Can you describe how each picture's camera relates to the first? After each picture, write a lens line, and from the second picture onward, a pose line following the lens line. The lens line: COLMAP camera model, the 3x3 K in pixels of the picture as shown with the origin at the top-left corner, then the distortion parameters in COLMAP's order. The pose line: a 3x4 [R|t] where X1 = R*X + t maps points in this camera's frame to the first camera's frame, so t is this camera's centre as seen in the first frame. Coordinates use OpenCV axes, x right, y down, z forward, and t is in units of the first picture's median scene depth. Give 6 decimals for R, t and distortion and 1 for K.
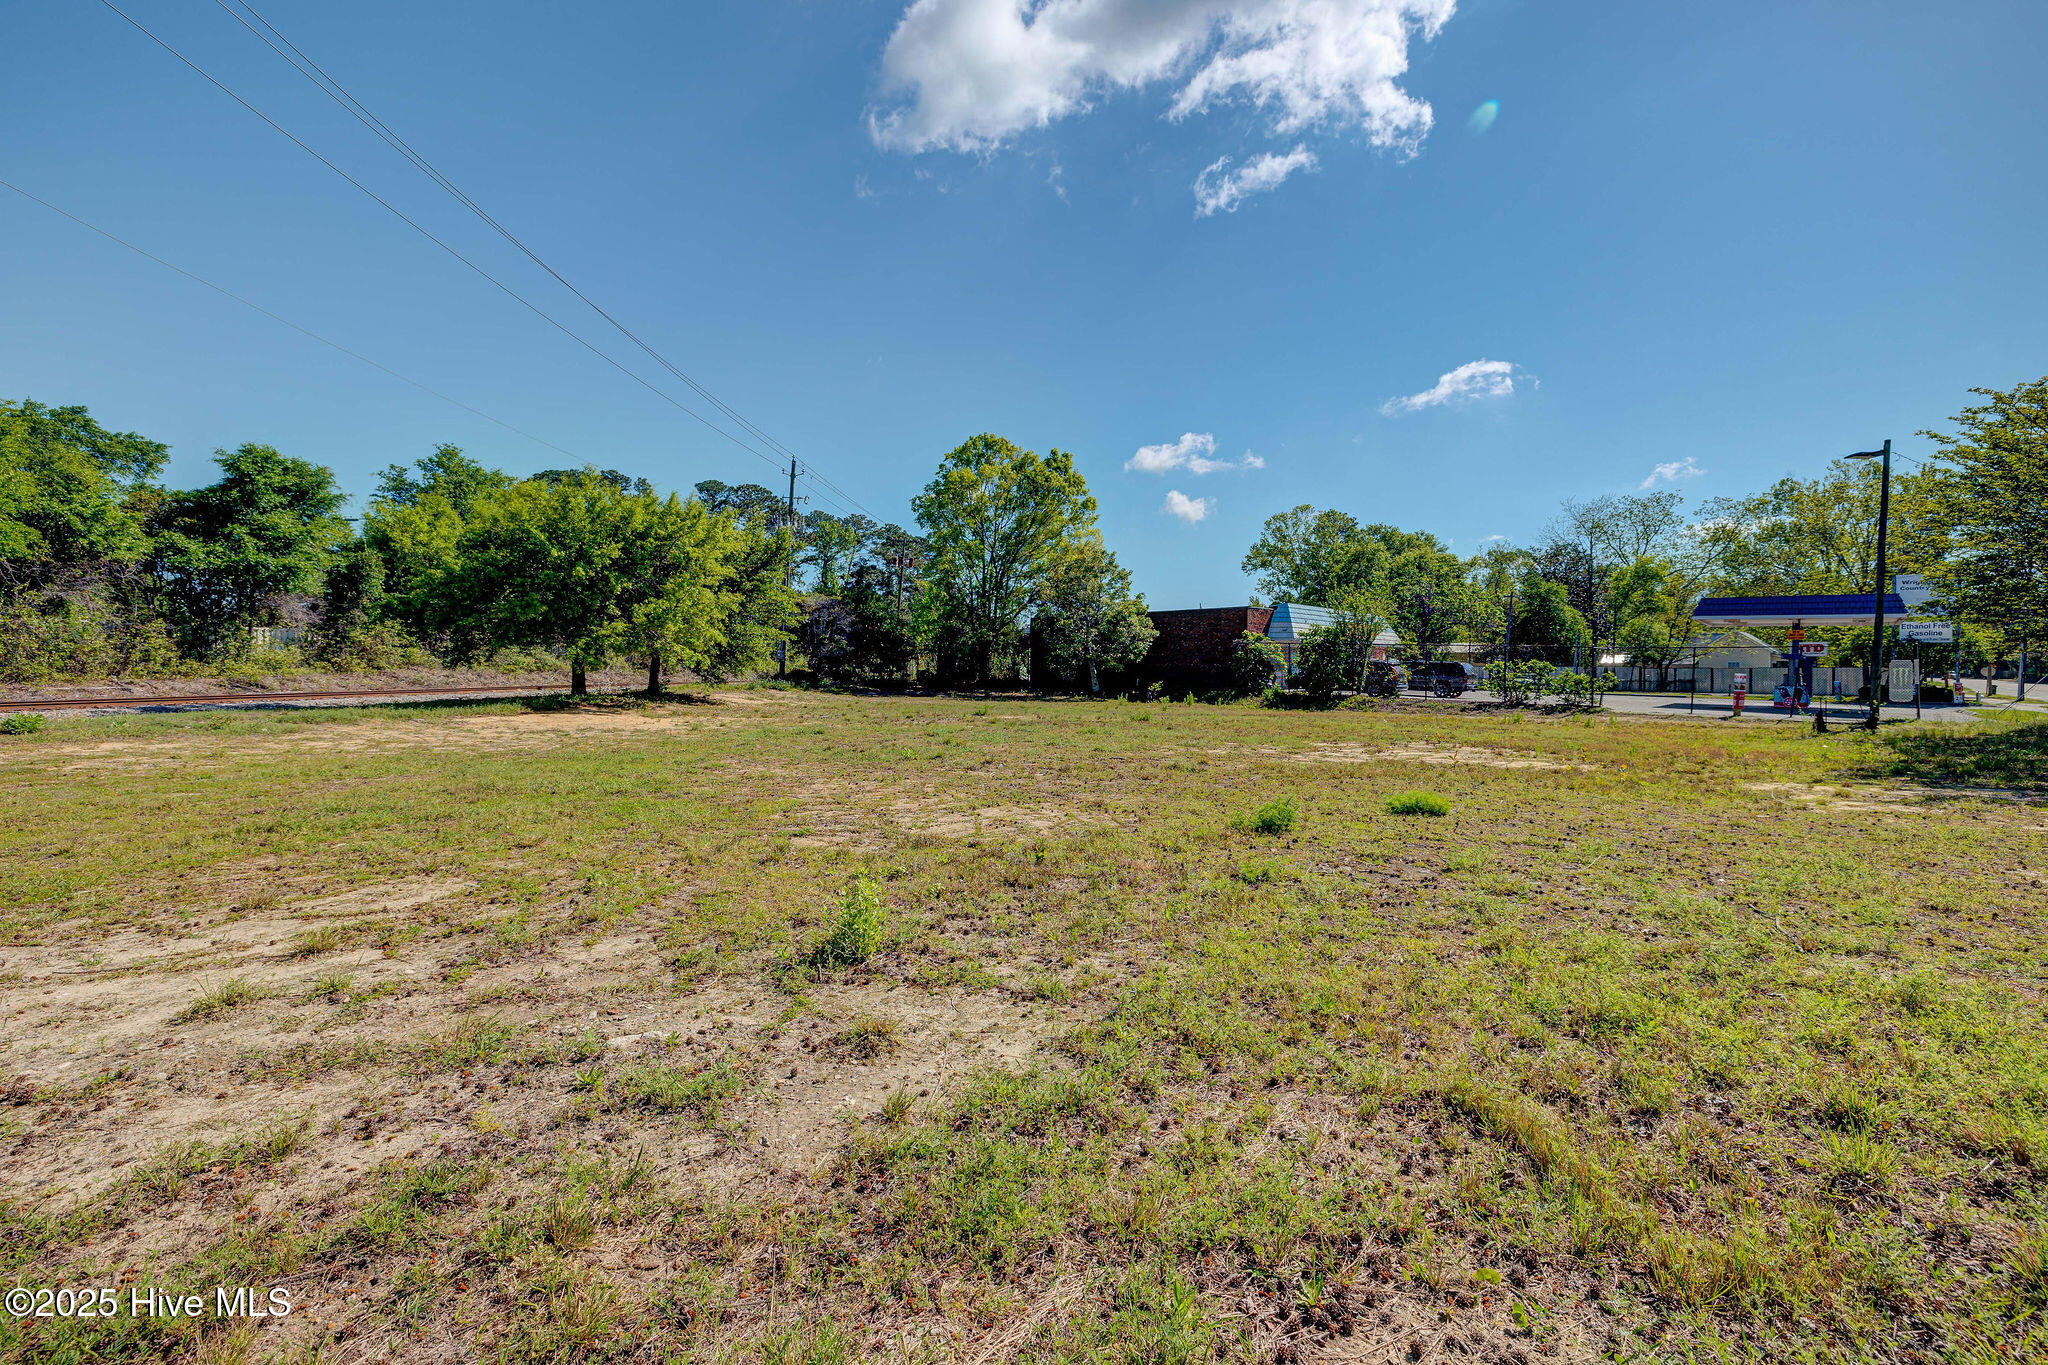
lens RADIAL K [[849.6, 0, 1026.3], [0, 849.6, 670.7], [0, 0, 1]] dist [-0.002643, 0.000501]
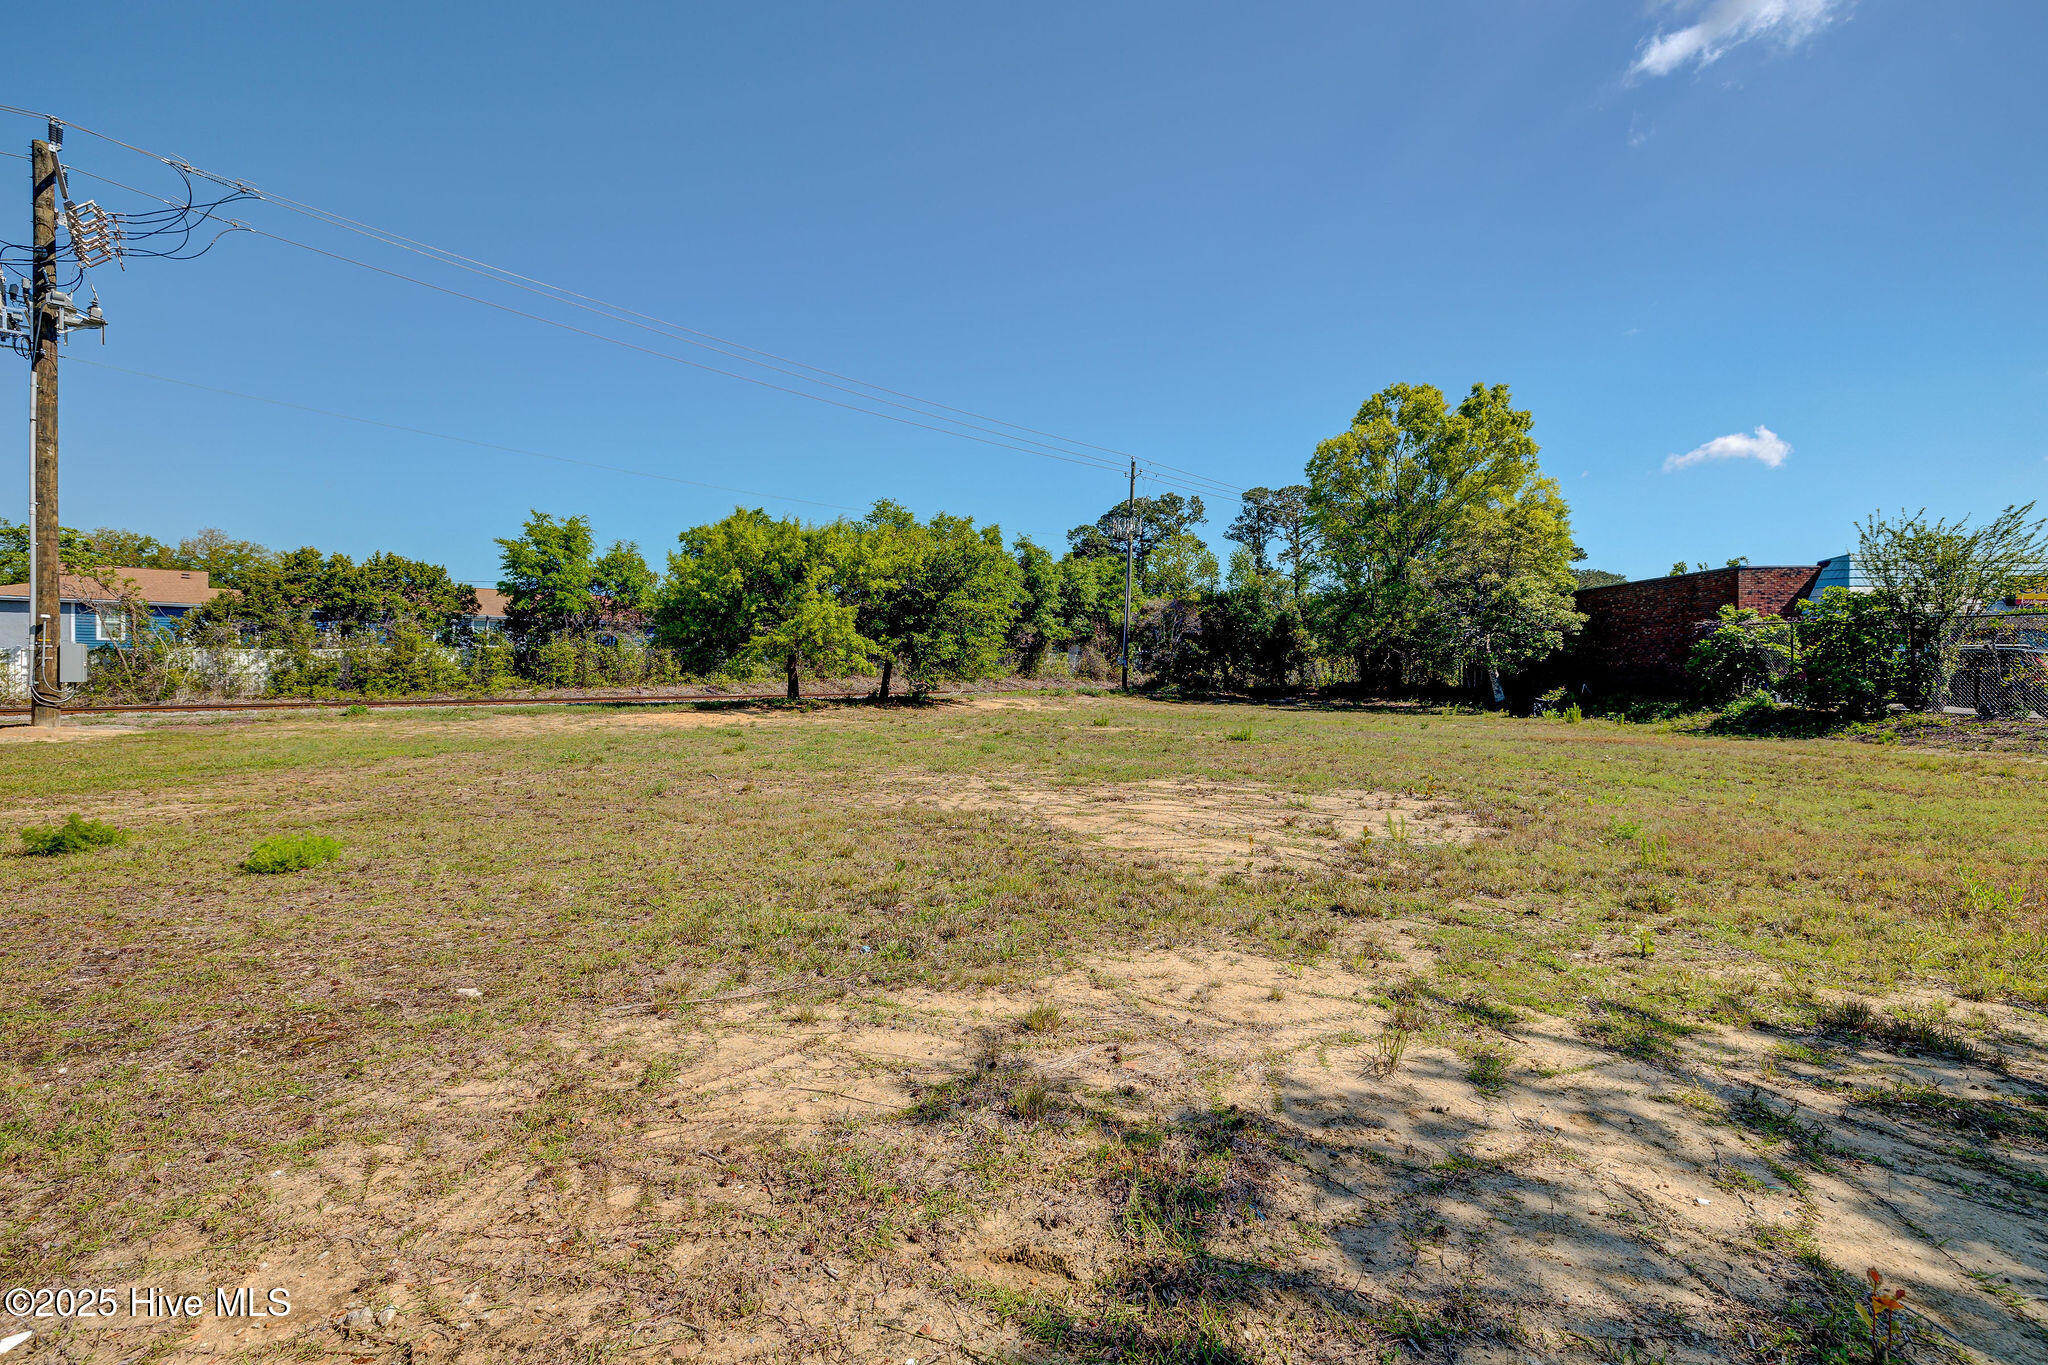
lens RADIAL K [[849.6, 0, 1034.2], [0, 849.6, 681.1], [0, 0, 1]] dist [-0.002643, 0.000501]
pose [[0.739632, -0.004805, -0.672995, 0.287081], [0.008945, 0.999956, 0.002692, 0.001409], [0.672952, -0.008011, 0.739642, 0.191911]]
